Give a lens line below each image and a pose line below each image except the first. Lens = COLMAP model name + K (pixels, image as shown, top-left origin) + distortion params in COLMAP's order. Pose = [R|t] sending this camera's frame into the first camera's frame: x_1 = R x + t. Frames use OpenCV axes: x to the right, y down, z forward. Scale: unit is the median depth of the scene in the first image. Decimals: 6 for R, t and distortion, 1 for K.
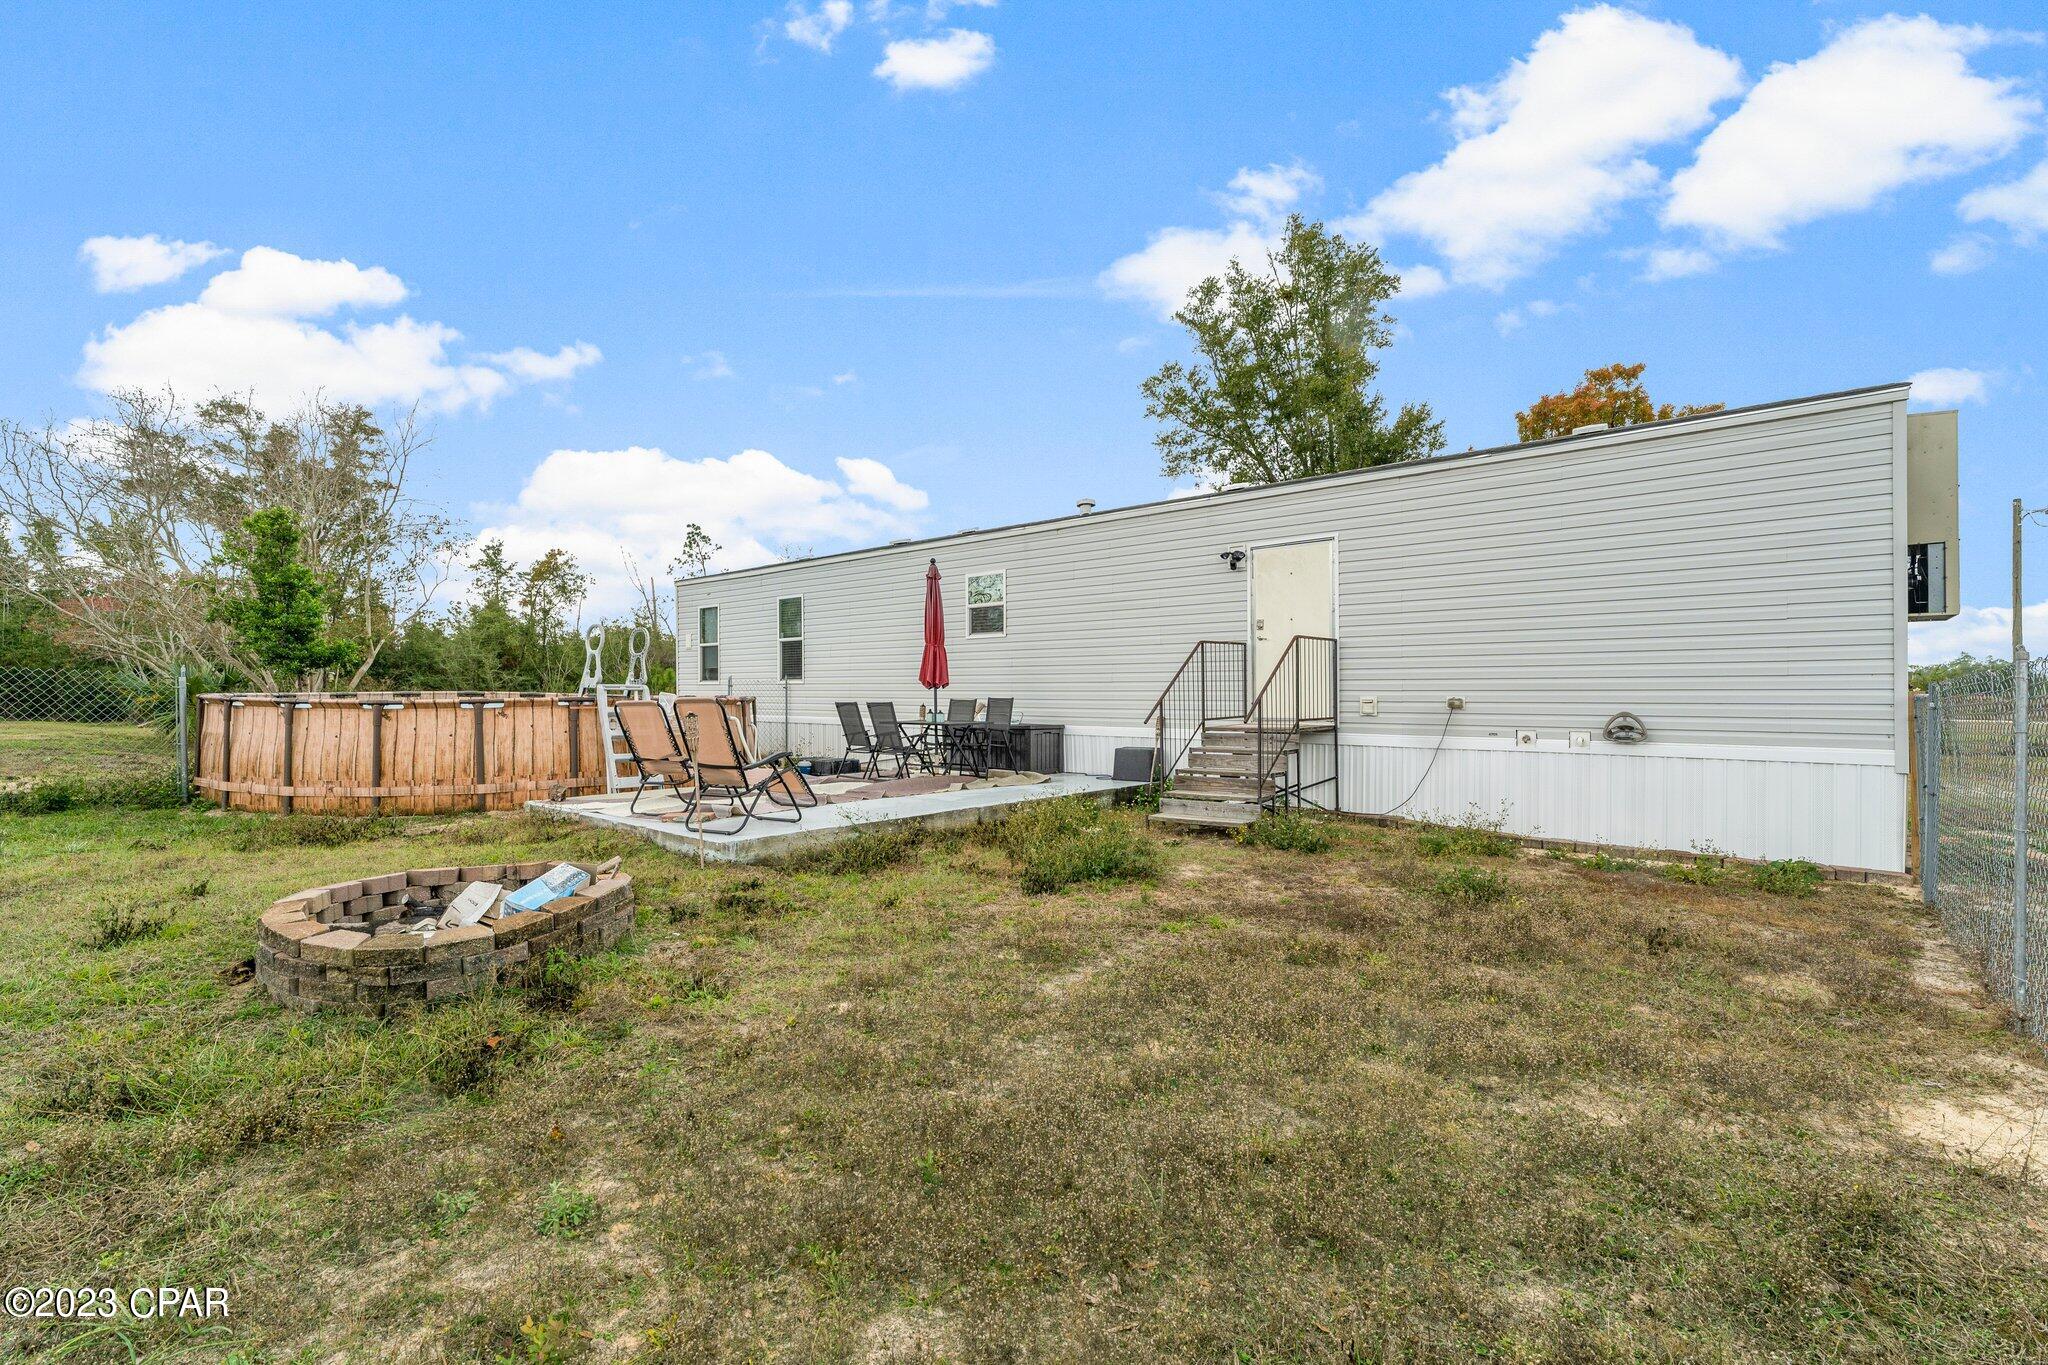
lens RADIAL K [[952.3, 0, 1024.0], [0, 952.3, 682.5], [0, 0, 1]] dist [-0.017269, -0.000064]
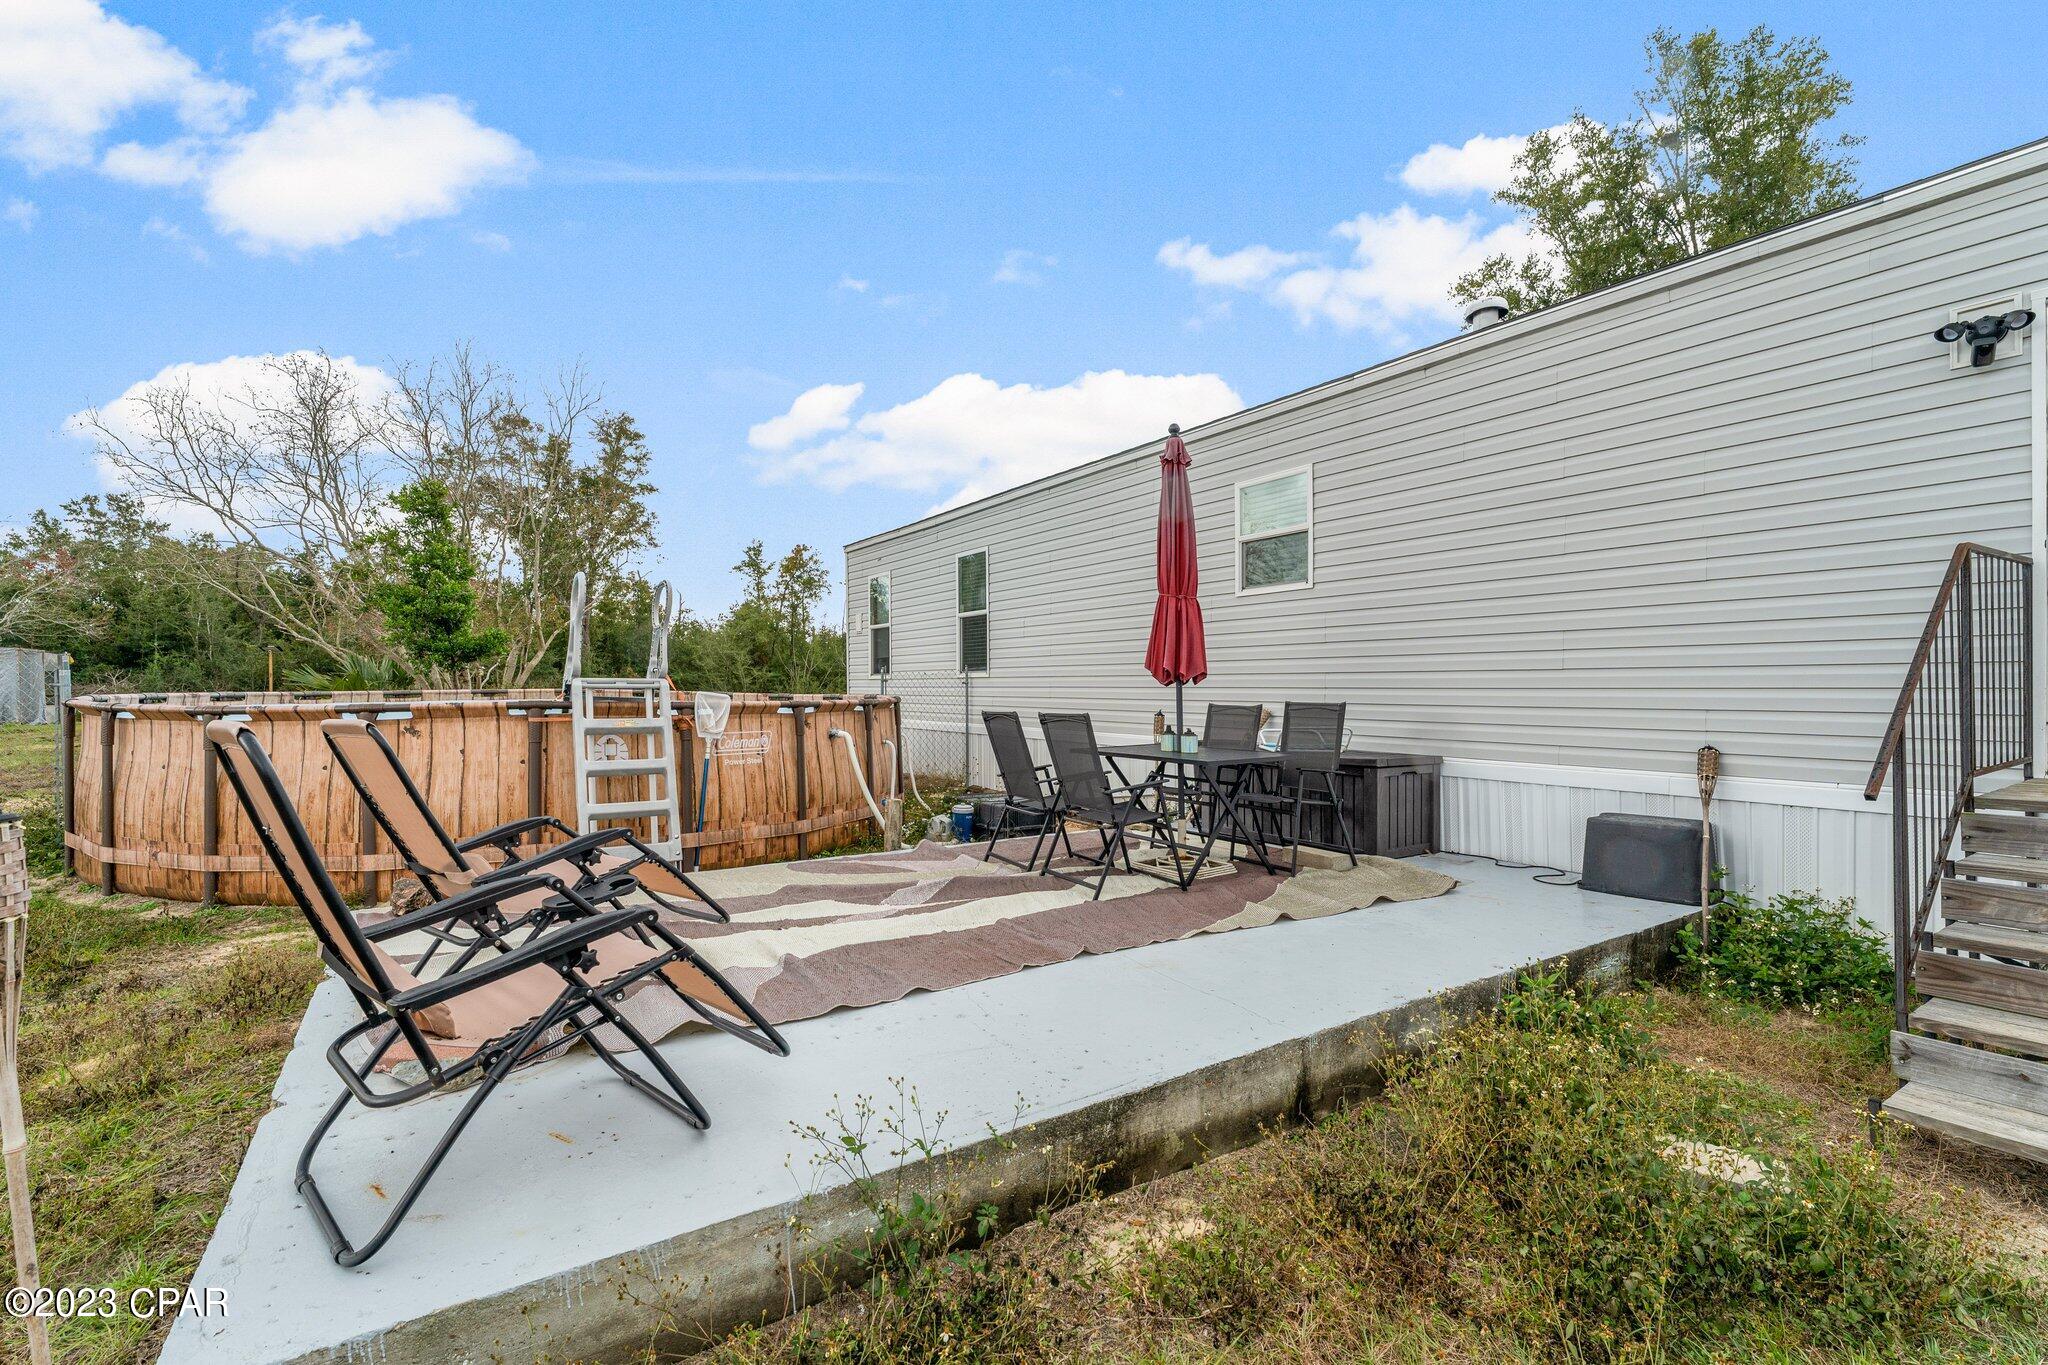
lens RADIAL K [[952.3, 0, 1024.0], [0, 952.3, 682.5], [0, 0, 1]] dist [-0.017269, -0.000064]
pose [[0.965566, -0.002839, -0.260143, -0.038033], [0.004229, 0.999980, 0.004782, 0.002388], [0.260125, -0.005717, 0.965558, 0.452111]]
